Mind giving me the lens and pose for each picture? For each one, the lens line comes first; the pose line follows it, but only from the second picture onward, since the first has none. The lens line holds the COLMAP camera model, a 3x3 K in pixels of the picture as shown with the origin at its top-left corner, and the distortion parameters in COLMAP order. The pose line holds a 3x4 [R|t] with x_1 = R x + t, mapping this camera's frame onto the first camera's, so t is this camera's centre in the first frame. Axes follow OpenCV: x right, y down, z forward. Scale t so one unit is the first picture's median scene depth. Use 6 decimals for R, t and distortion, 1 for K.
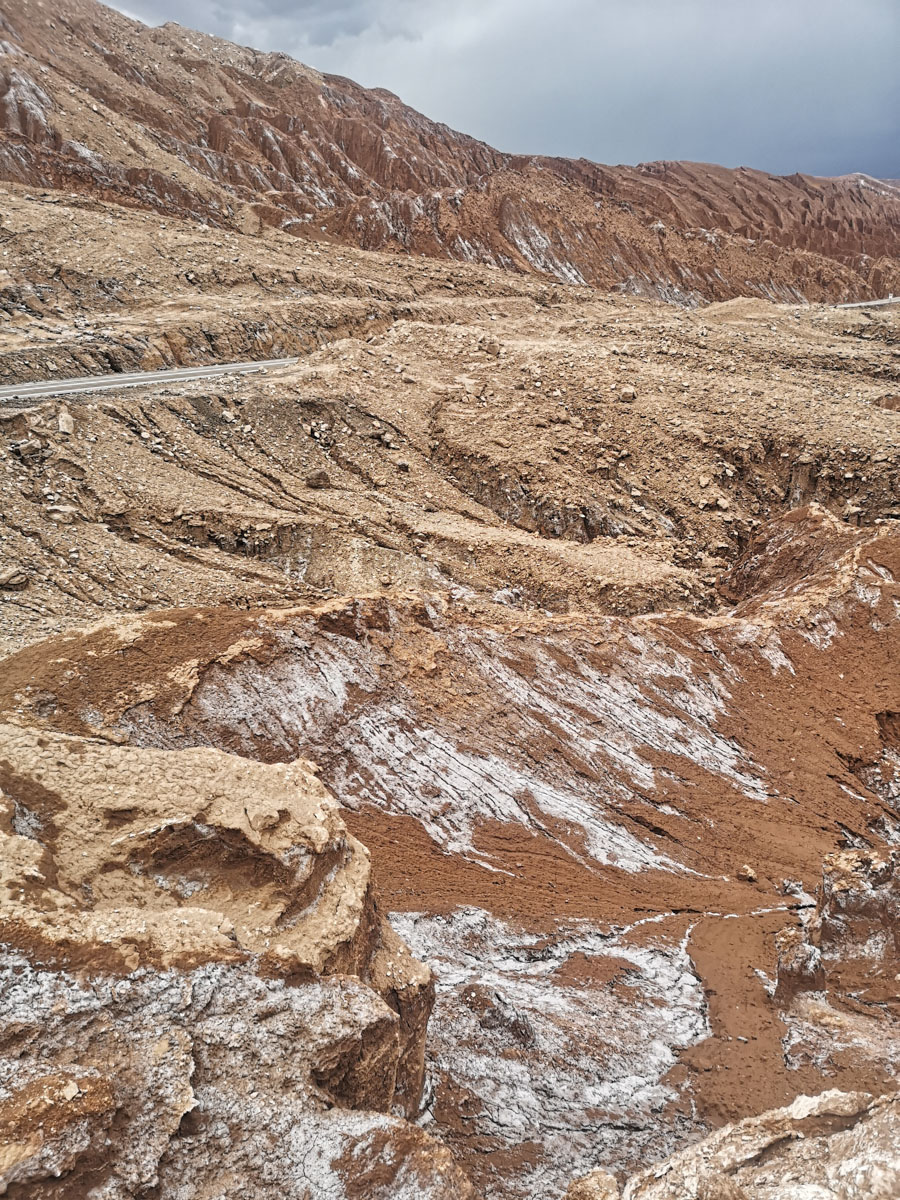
lens RADIAL K [[909.1, 0, 457.4], [0, 909.1, 594.0], [0, 0, 1]] dist [0.060966, -0.058896]
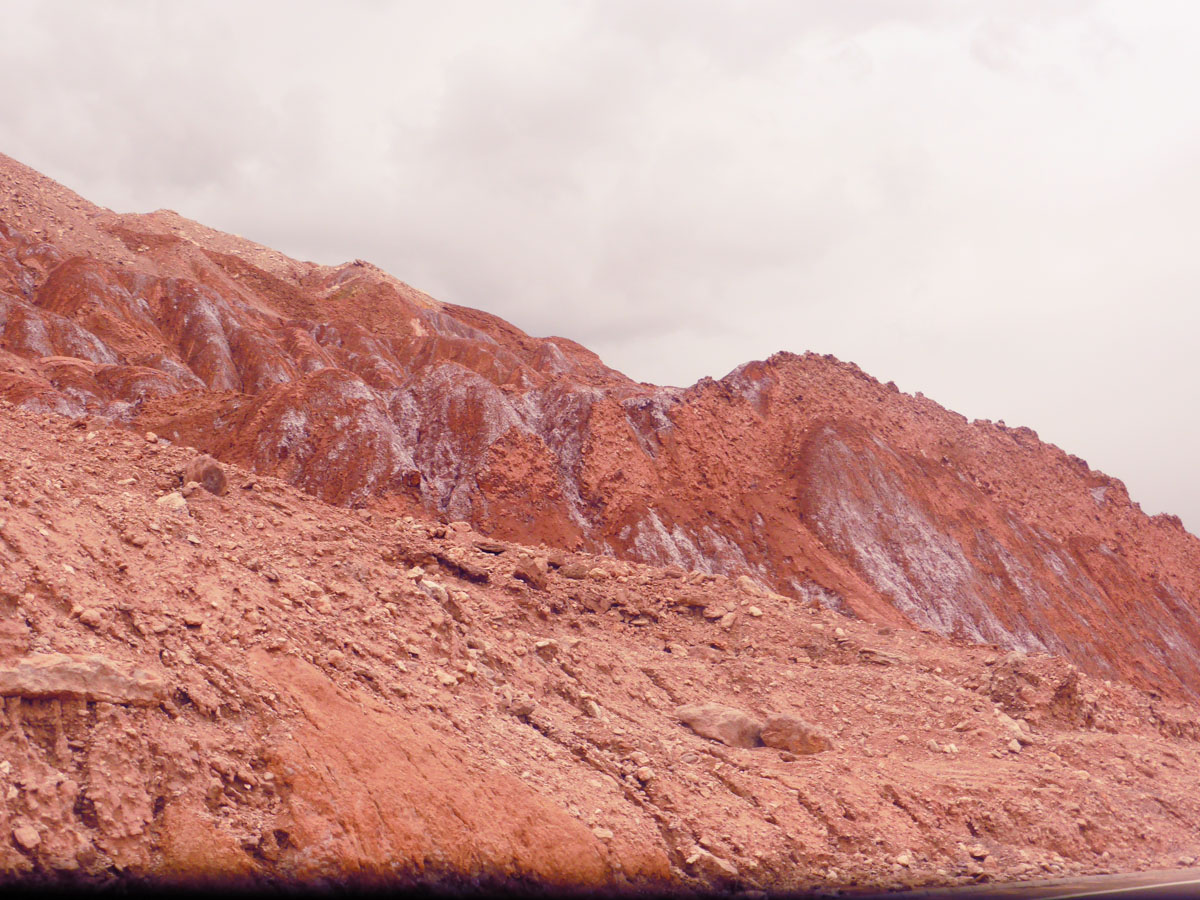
lens RADIAL K [[1675.8, 0, 600.0], [0, 1675.8, 450.0], [0, 0, 1]] dist [-0.161167, -0.023779]
pose [[0.995026, 0.049610, -0.086380, 0.027862], [-0.085476, 0.870523, -0.484648, -0.151471], [0.051152, 0.489620, 0.870434, 0.523608]]
